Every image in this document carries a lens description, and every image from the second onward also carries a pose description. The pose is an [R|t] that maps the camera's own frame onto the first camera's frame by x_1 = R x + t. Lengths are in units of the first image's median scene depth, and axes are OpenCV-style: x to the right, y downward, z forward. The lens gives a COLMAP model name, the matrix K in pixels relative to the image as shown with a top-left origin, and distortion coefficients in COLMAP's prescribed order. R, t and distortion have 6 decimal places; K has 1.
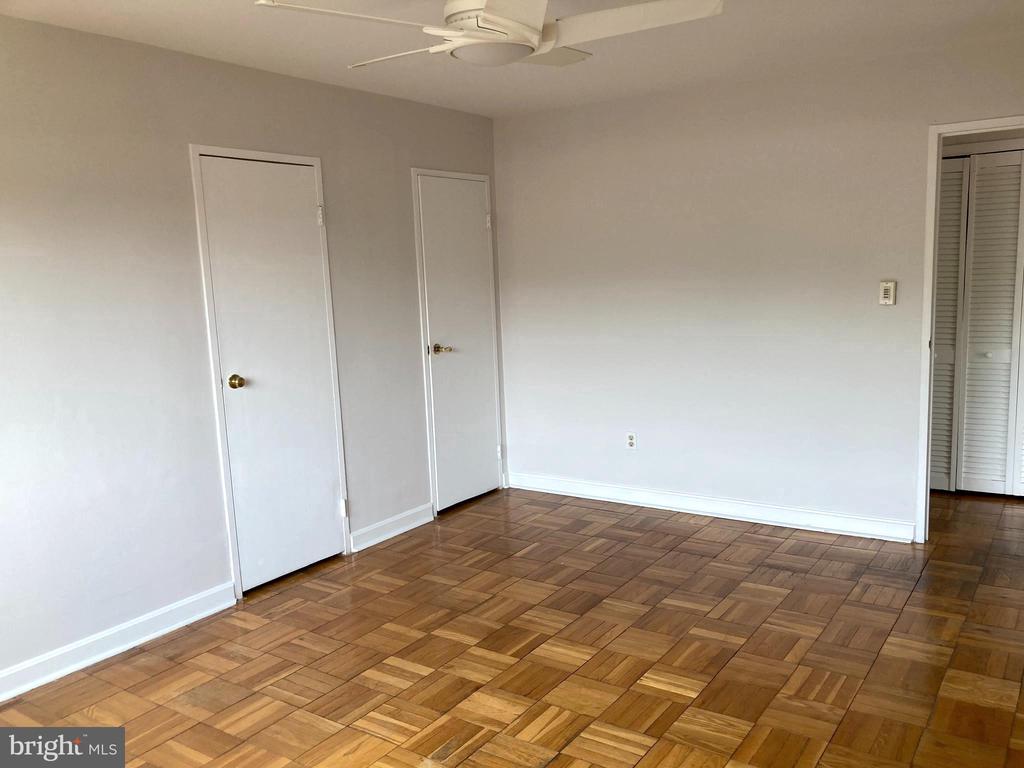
lens RADIAL K [[840.8, 0, 512.0], [0, 840.8, 384.0], [0, 0, 1]] dist [0.012619, 0.000658]
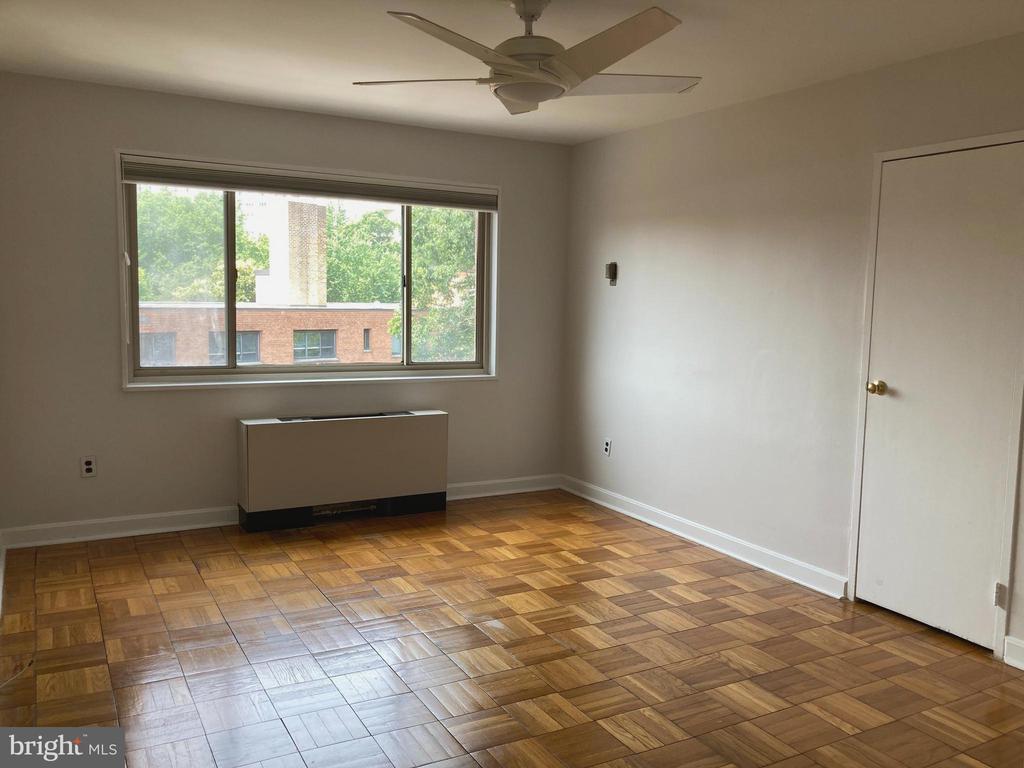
lens RADIAL K [[840.8, 0, 512.0], [0, 840.8, 384.0], [0, 0, 1]] dist [0.012619, 0.000658]
pose [[-0.446244, 0.137790, -0.884240, 0.726462], [-0.114077, 0.971256, 0.208921, -0.163950], [0.887611, 0.194101, -0.417698, 1.024359]]
